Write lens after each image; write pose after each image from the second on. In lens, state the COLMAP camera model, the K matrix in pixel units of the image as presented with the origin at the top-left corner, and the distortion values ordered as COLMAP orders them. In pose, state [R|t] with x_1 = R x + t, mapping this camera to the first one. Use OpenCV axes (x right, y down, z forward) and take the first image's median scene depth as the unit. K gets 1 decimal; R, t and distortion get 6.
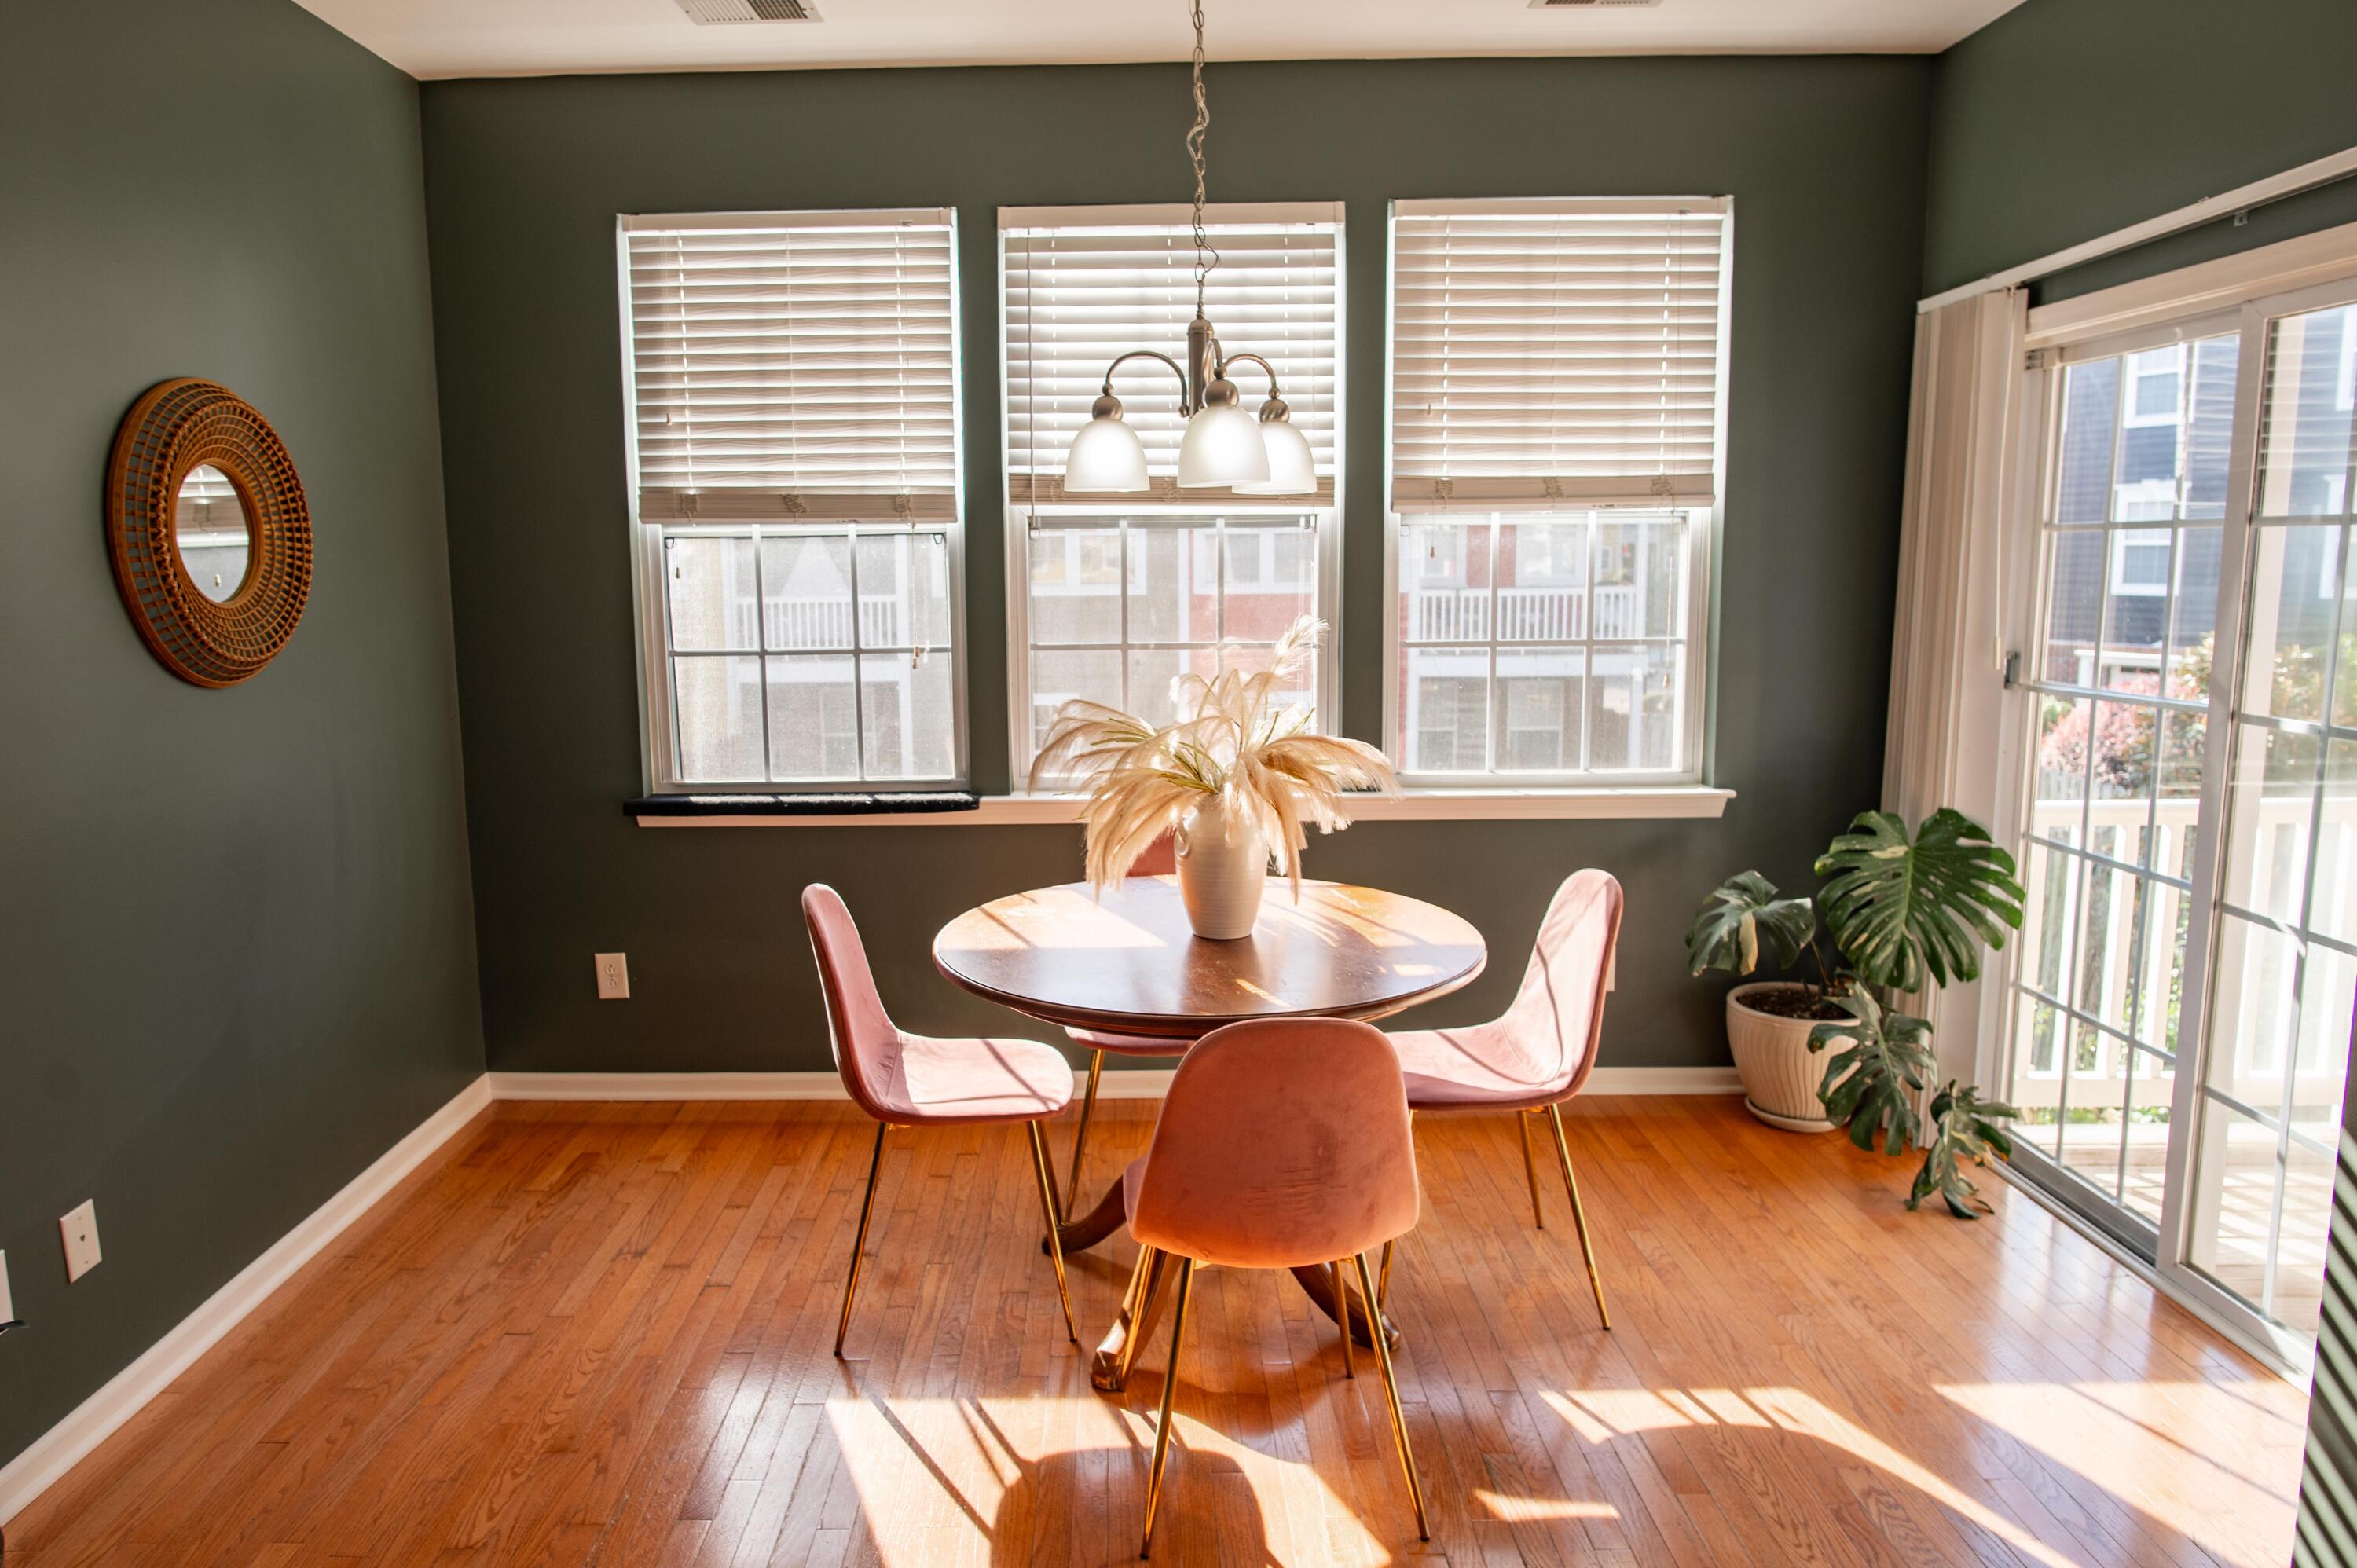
lens RADIAL K [[1467.1, 0, 1099.3], [0, 1467.1, 754.5], [0, 0, 1]] dist [-0.033729, 0.007276]
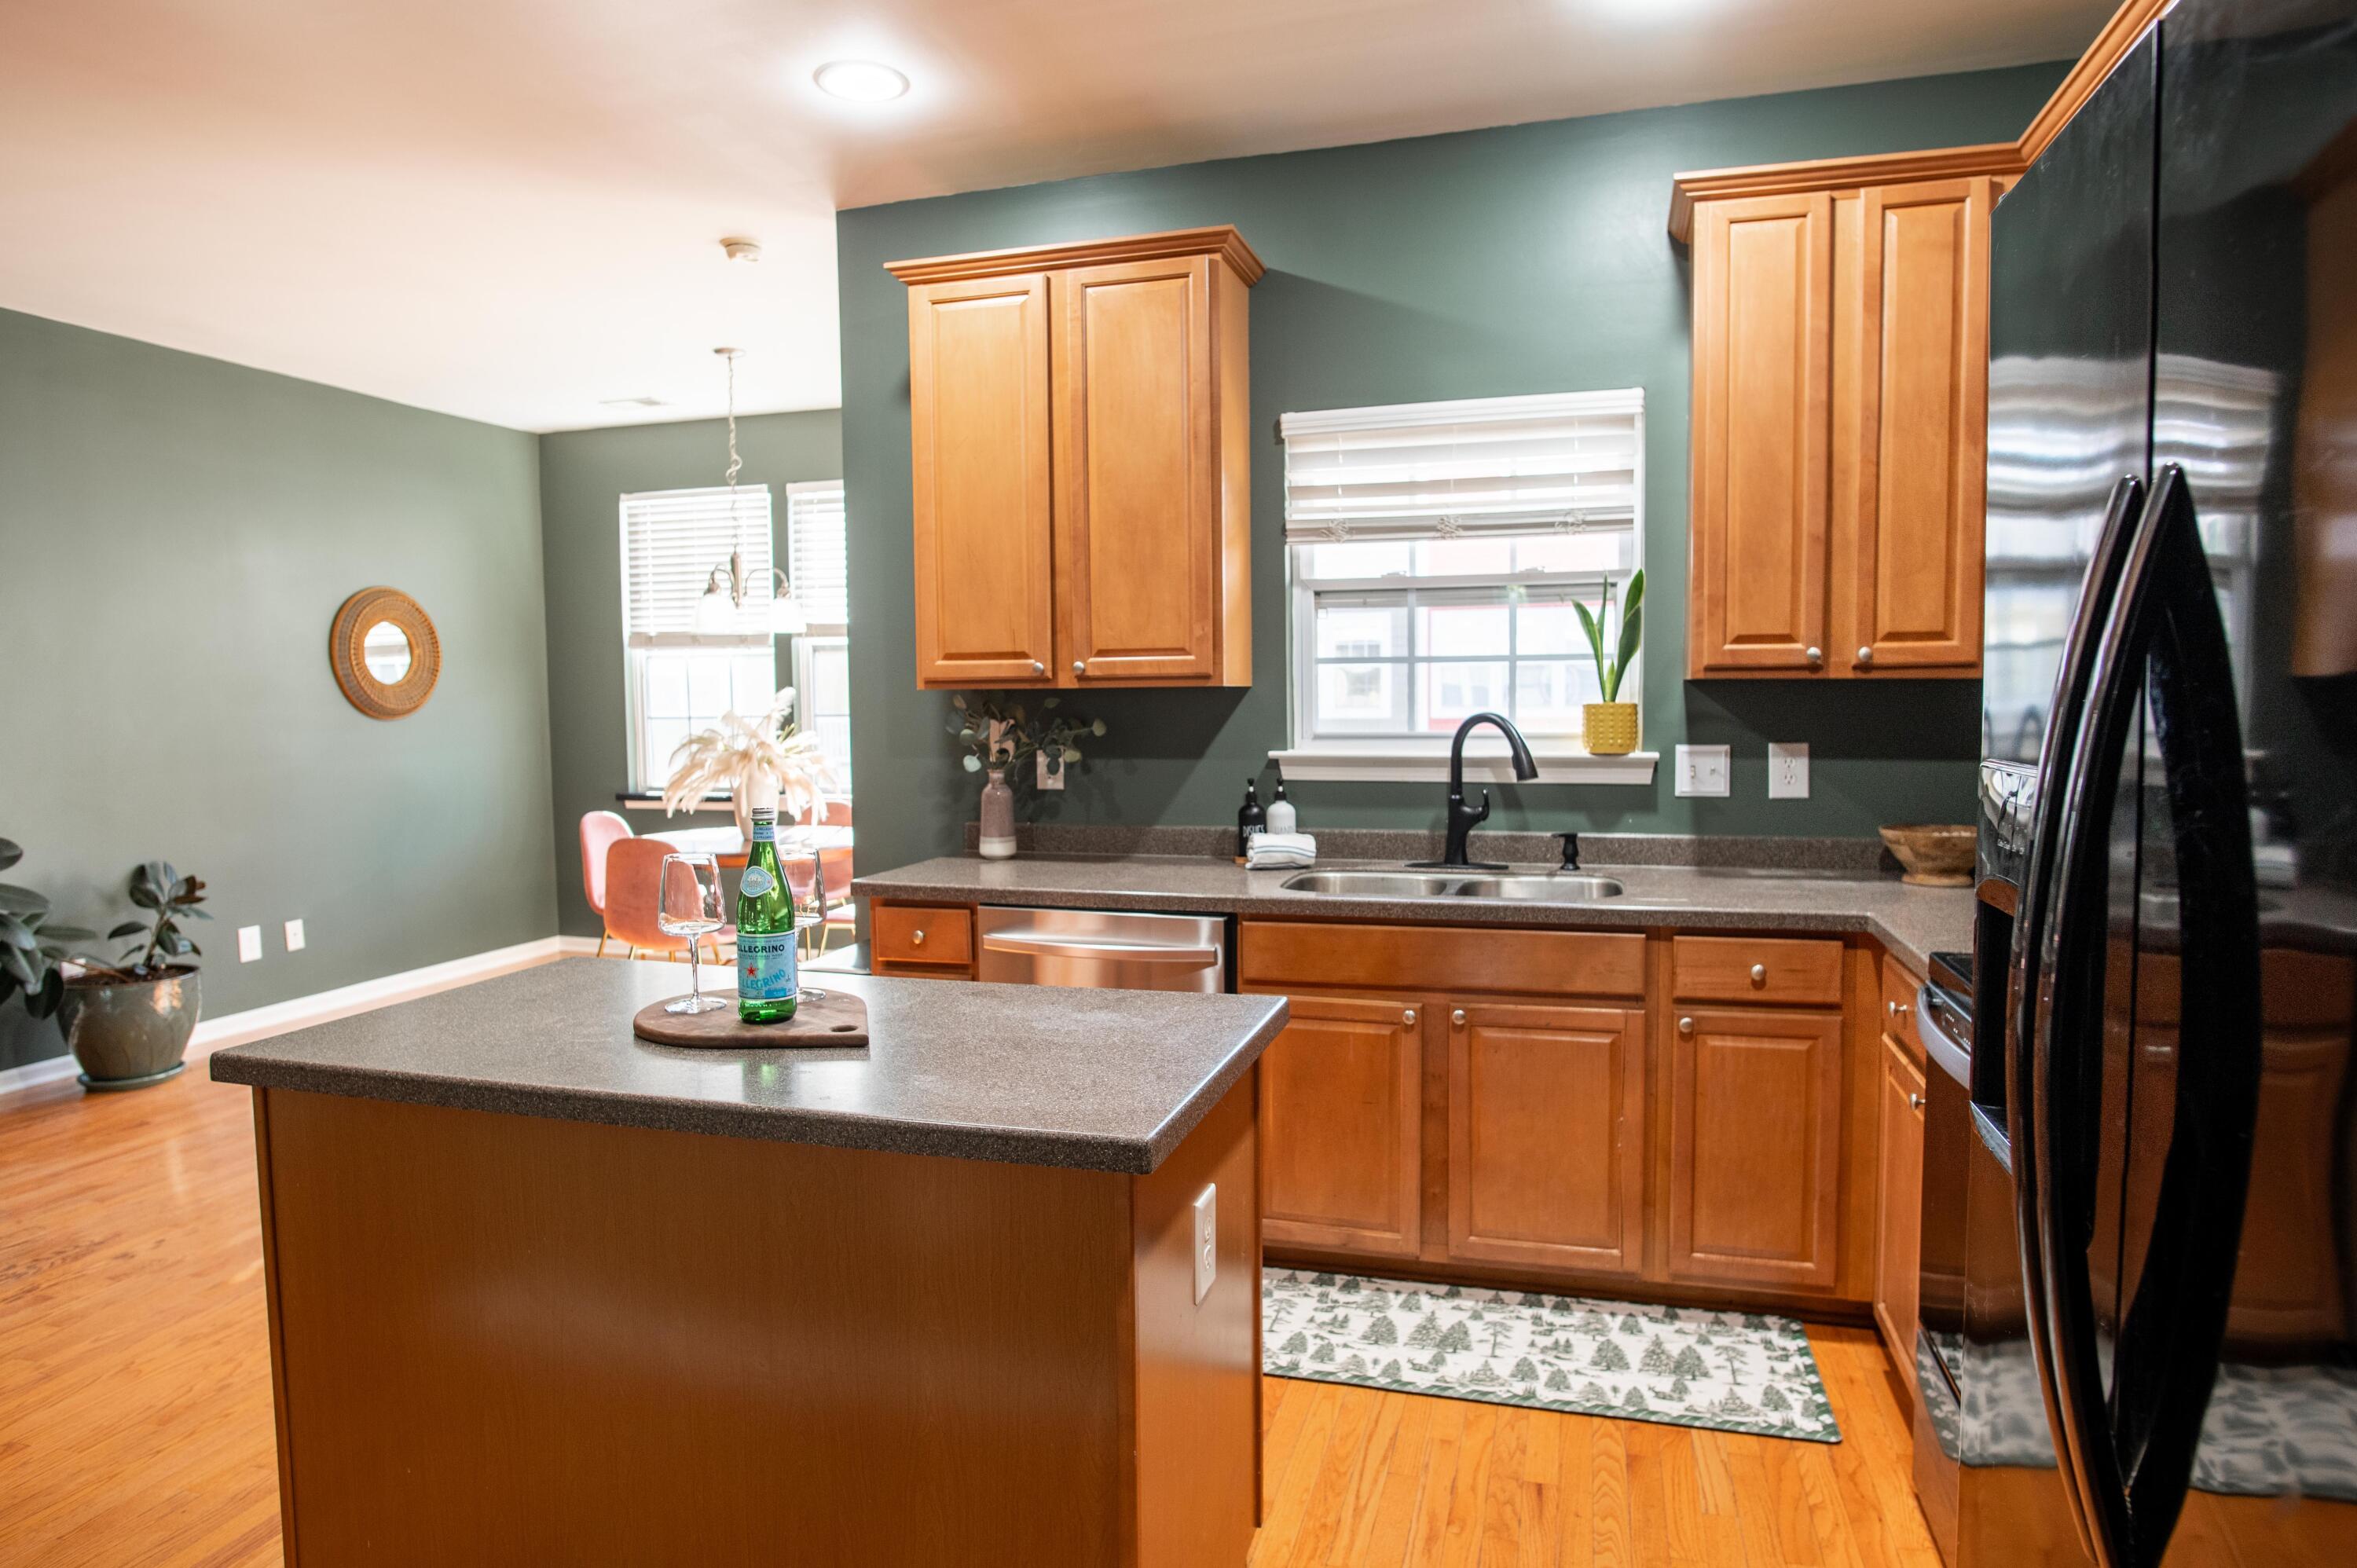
lens RADIAL K [[1370.0, 0, 1195.8], [0, 1370.0, 838.2], [0, 0, 1]] dist [-0.038887, 0.016219]
pose [[0.966380, 0.029491, -0.255422, 0.937534], [-0.036633, 0.999058, -0.023246, 0.112542], [0.254496, 0.031821, 0.966550, -0.584254]]
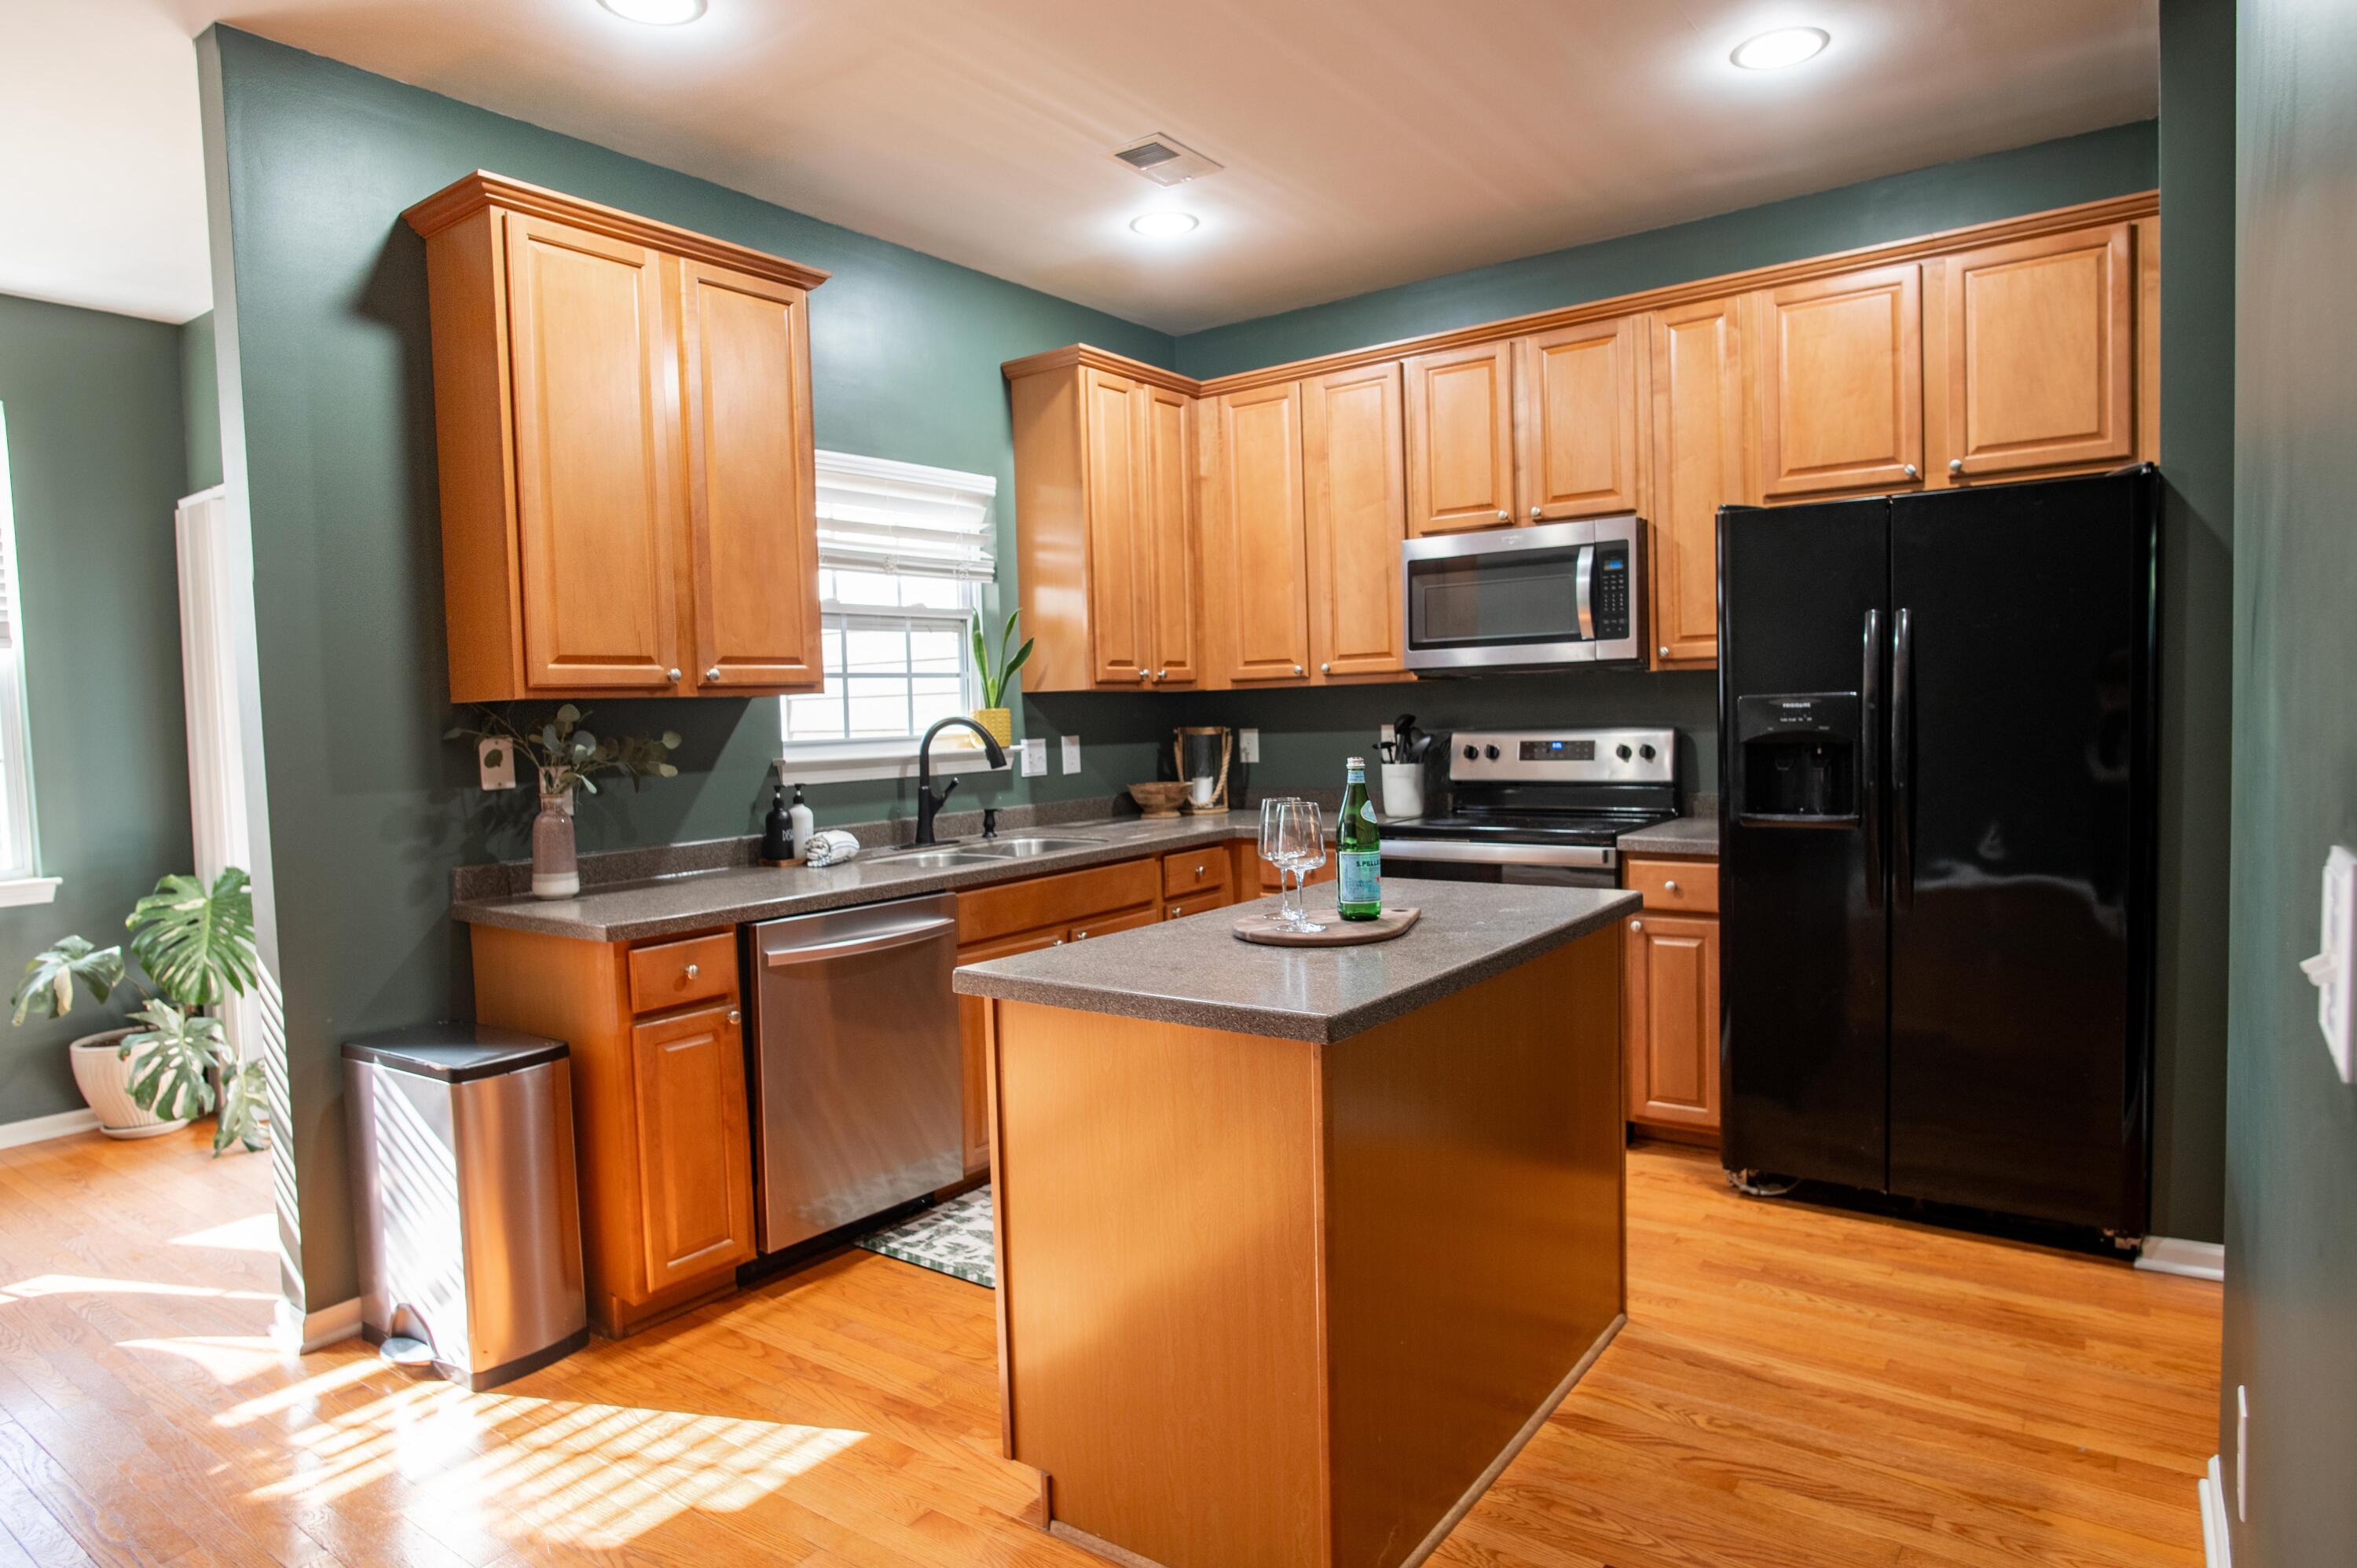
lens RADIAL K [[1370.0, 0, 1180.1], [0, 1370.0, 782.9], [0, 0, 1]] dist [-0.038887, 0.016219]
pose [[0.574691, -0.050059, 0.816838, 0.060166], [0.134411, 0.990347, -0.033873, 0.118298], [-0.807257, 0.129259, 0.575872, -0.451807]]
